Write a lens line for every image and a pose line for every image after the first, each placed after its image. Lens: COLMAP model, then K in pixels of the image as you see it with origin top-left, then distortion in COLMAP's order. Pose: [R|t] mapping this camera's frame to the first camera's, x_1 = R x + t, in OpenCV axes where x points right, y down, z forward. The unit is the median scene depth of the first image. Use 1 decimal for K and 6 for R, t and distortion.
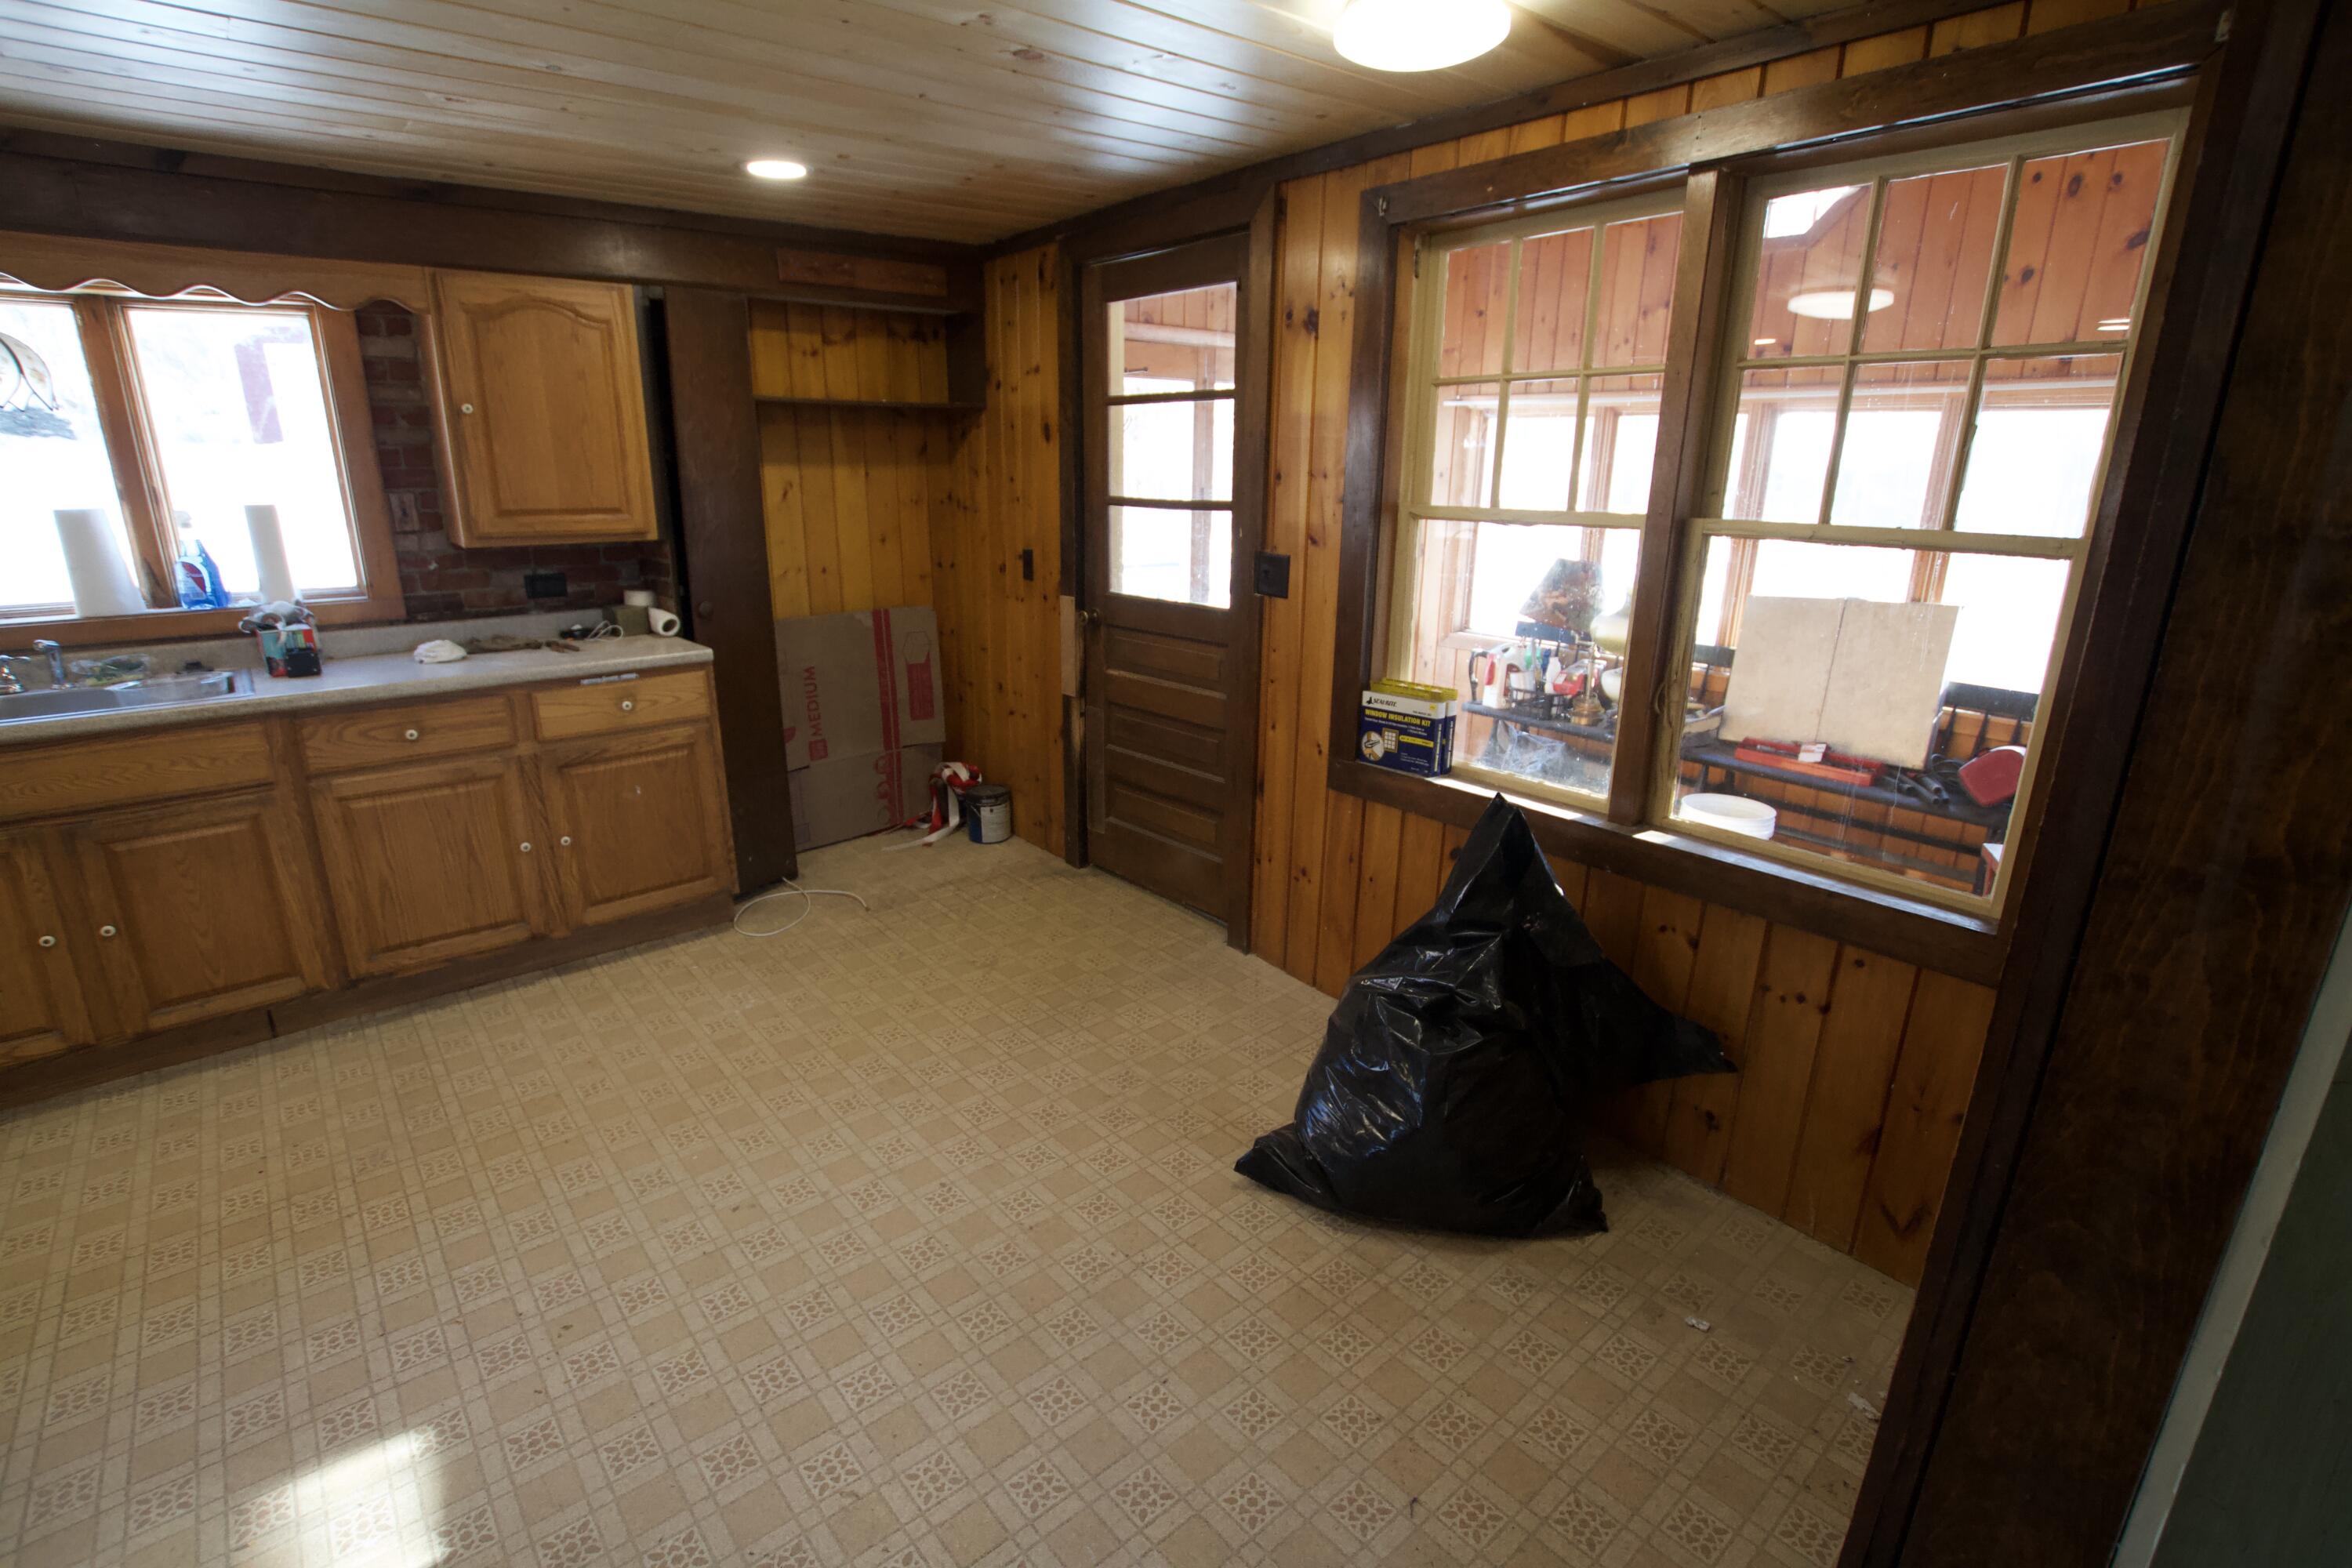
lens RADIAL K [[1089.7, 0, 1163.4], [0, 1089.7, 780.6], [0, 0, 1]] dist [-0.032461, 0.005036]
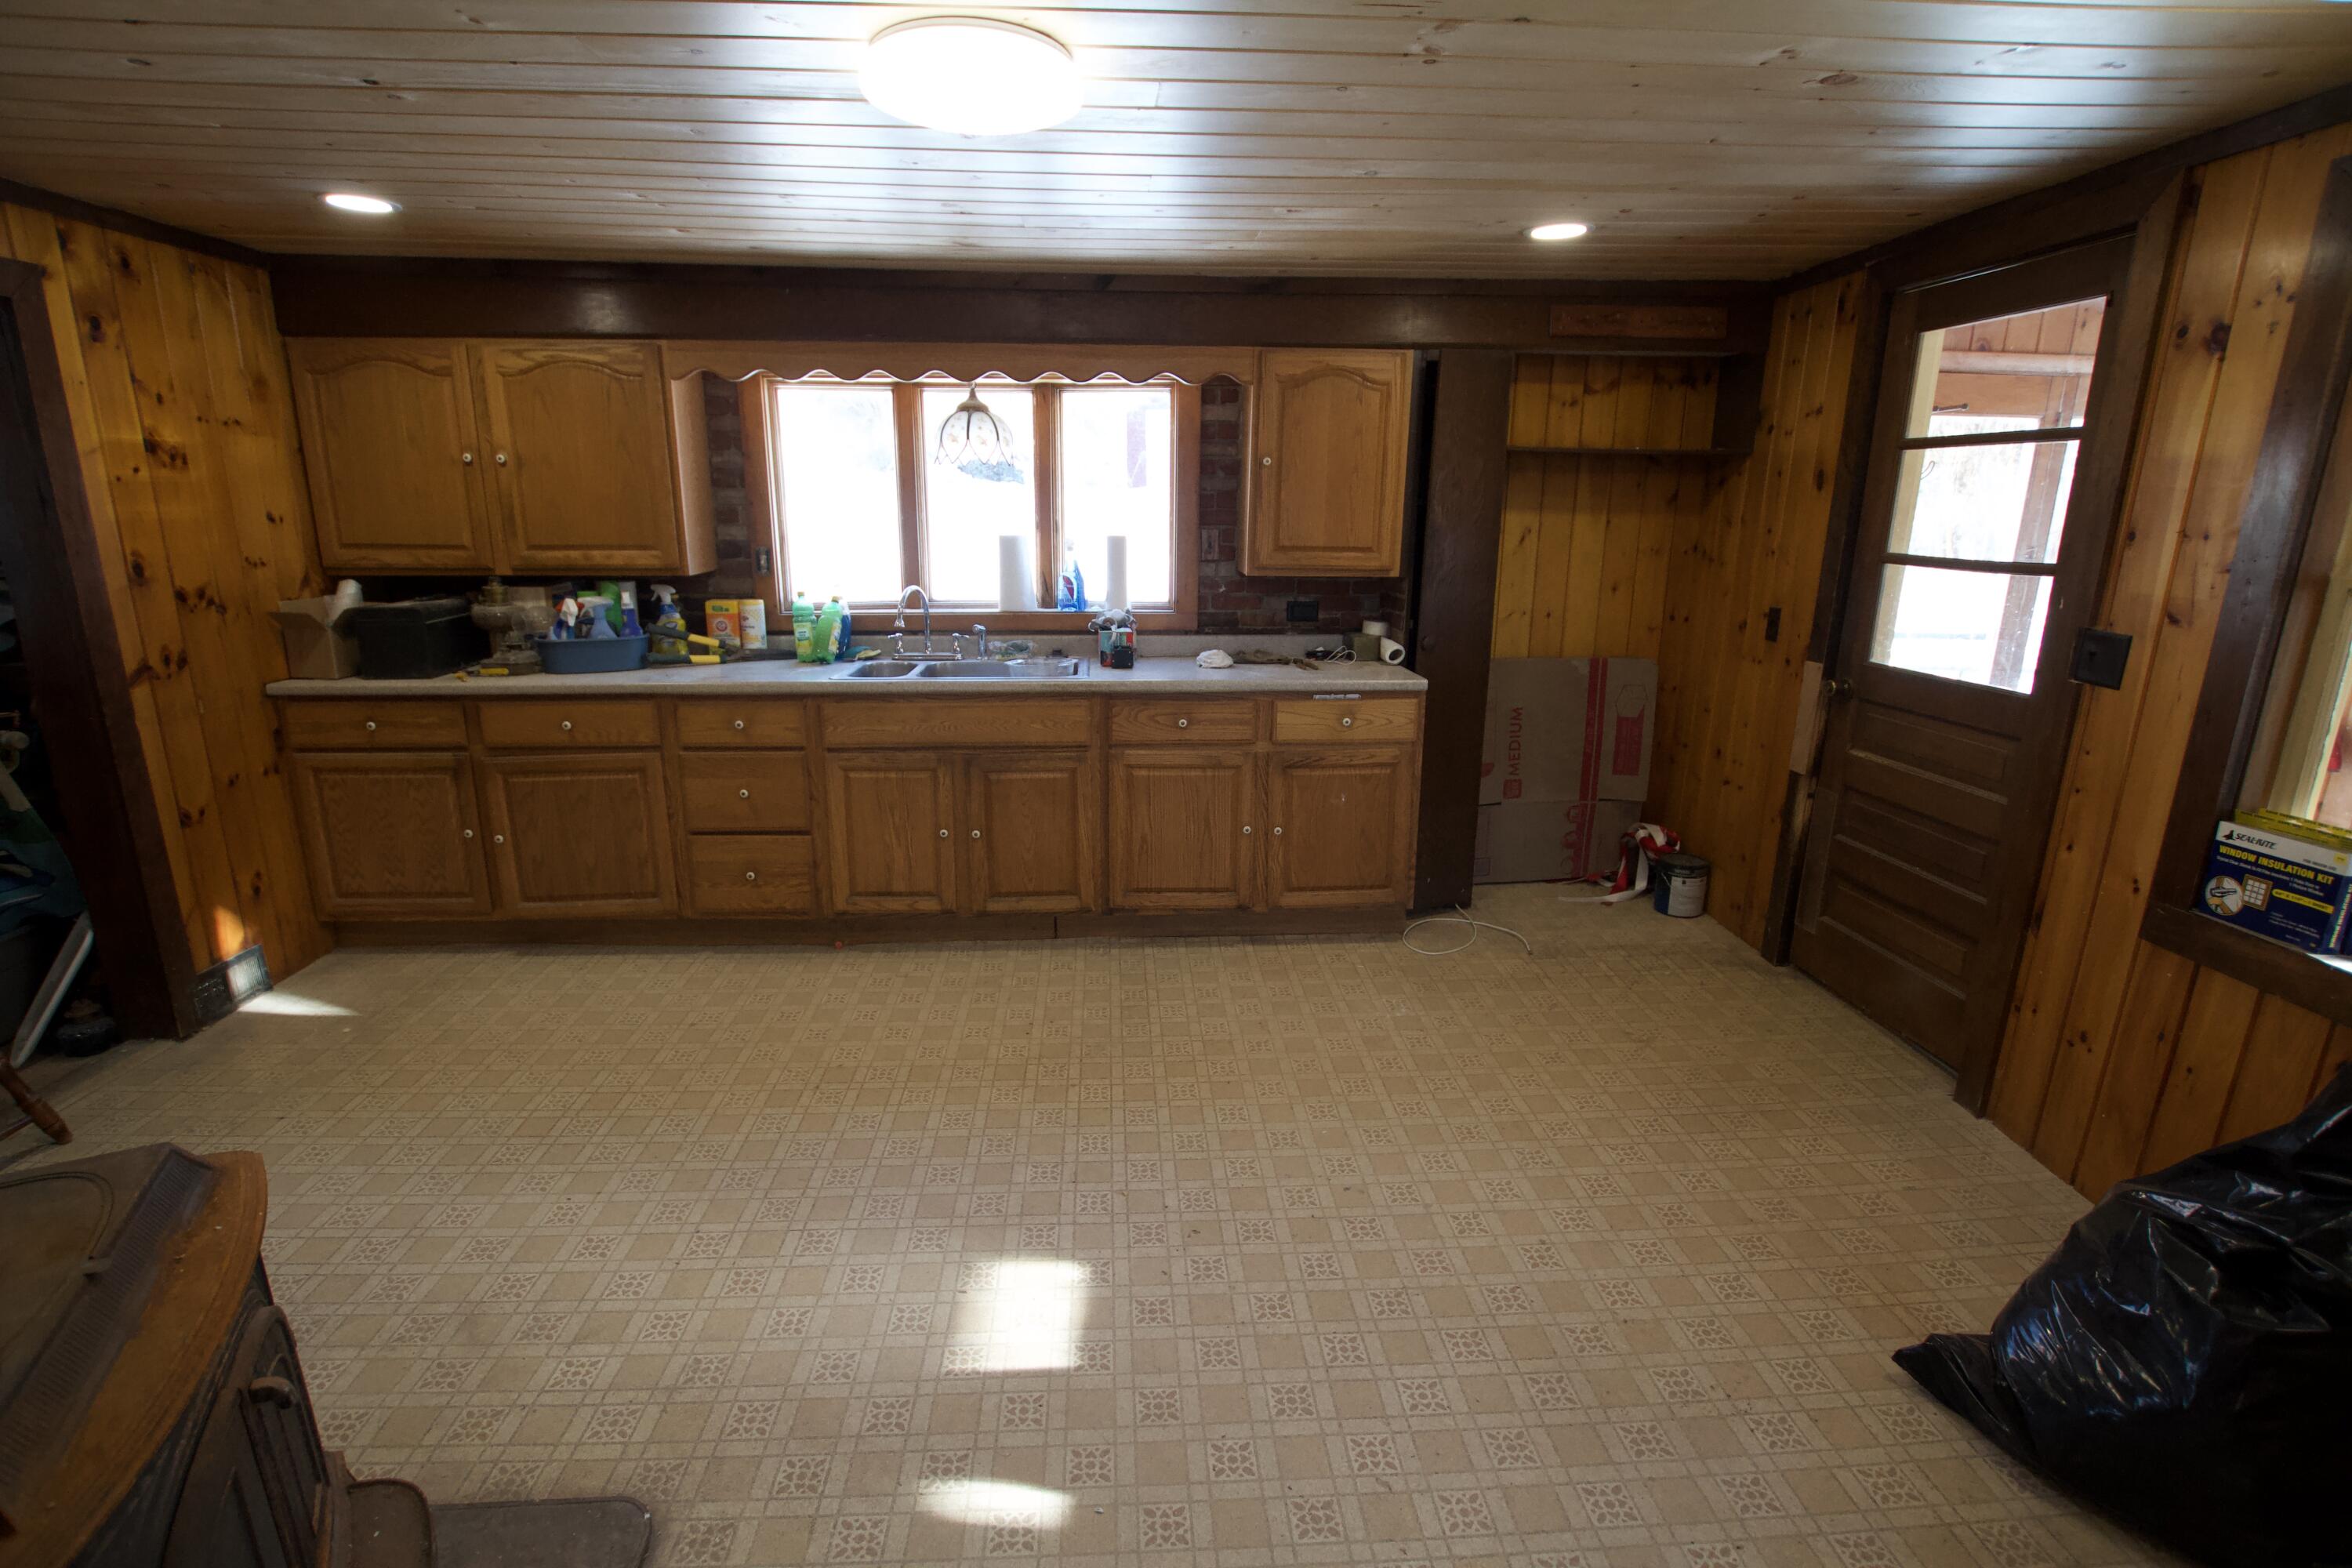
lens RADIAL K [[1089.7, 0, 1163.4], [0, 1089.7, 780.6], [0, 0, 1]] dist [-0.032461, 0.005036]
pose [[0.794513, 0.150250, -0.588365, 0.027312], [-0.172910, 0.984773, 0.017988, 0.003255], [0.582109, 0.087442, 0.808395, -0.019101]]
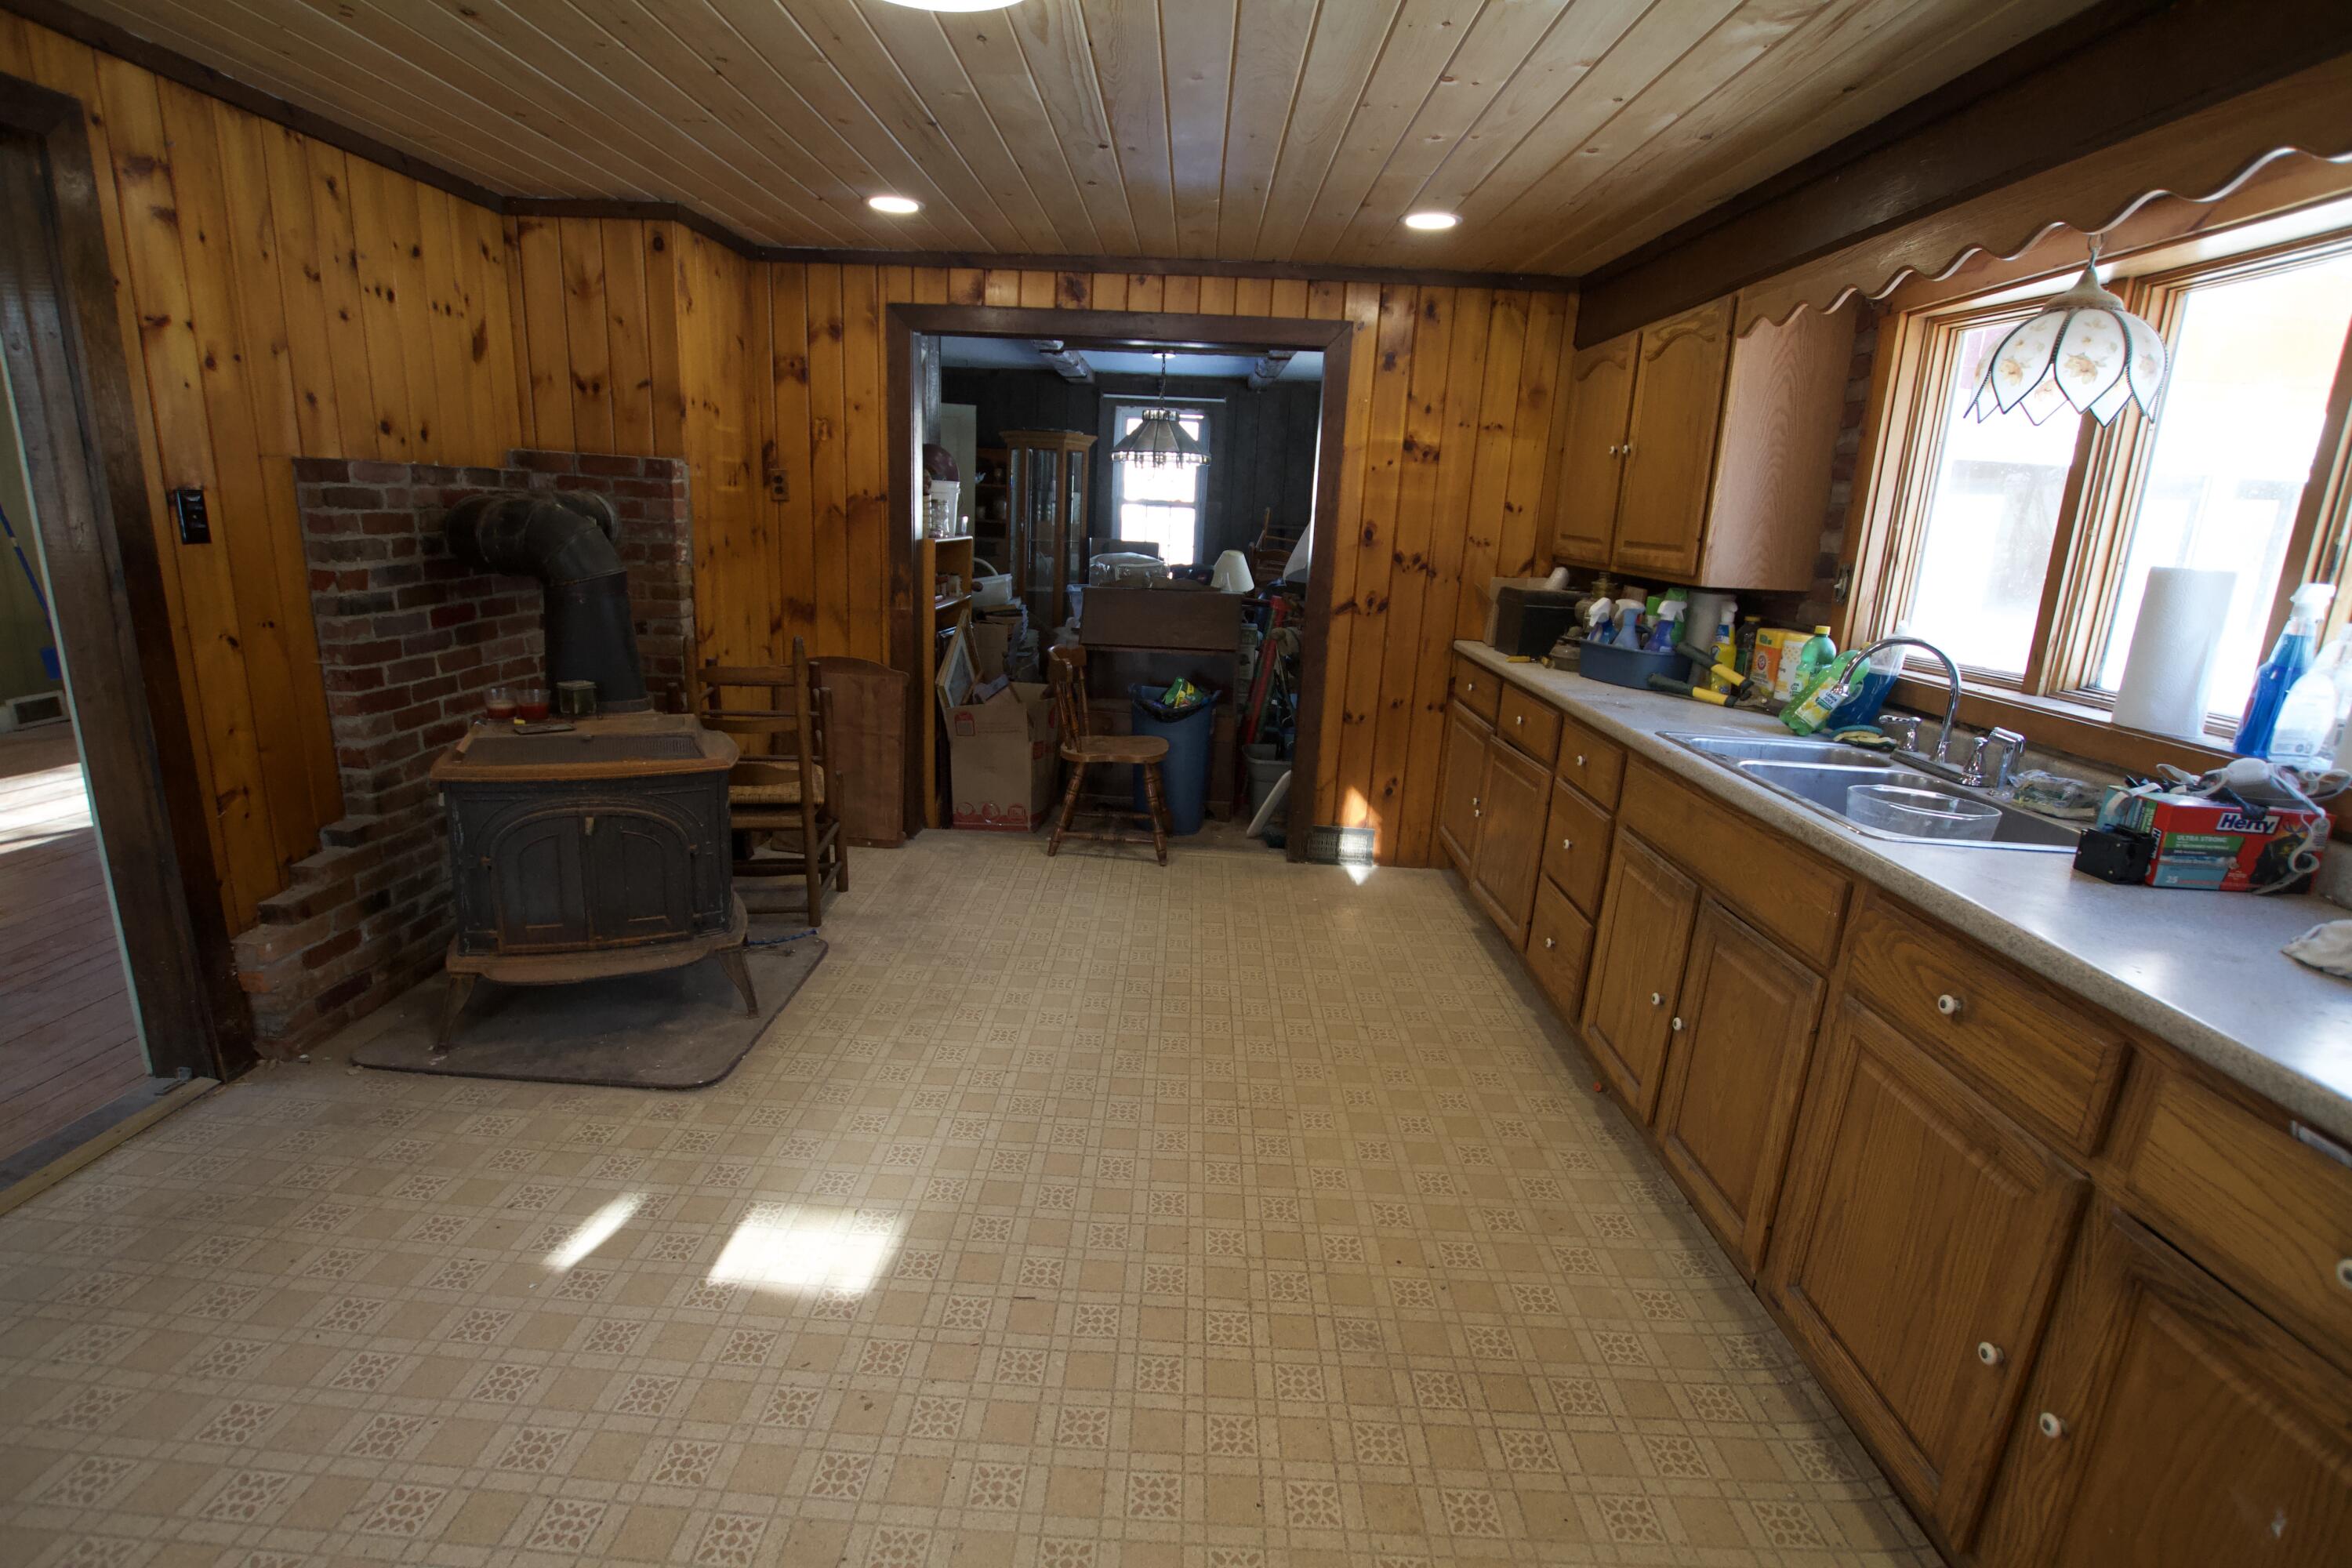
lens RADIAL K [[1089.7, 0, 1163.4], [0, 1089.7, 780.6], [0, 0, 1]] dist [-0.032461, 0.005036]
pose [[-0.669577, 0.142628, -0.728919, -0.096663], [-0.260845, 0.873722, 0.410572, -0.226138], [0.695432, 0.465045, -0.547821, 0.897374]]
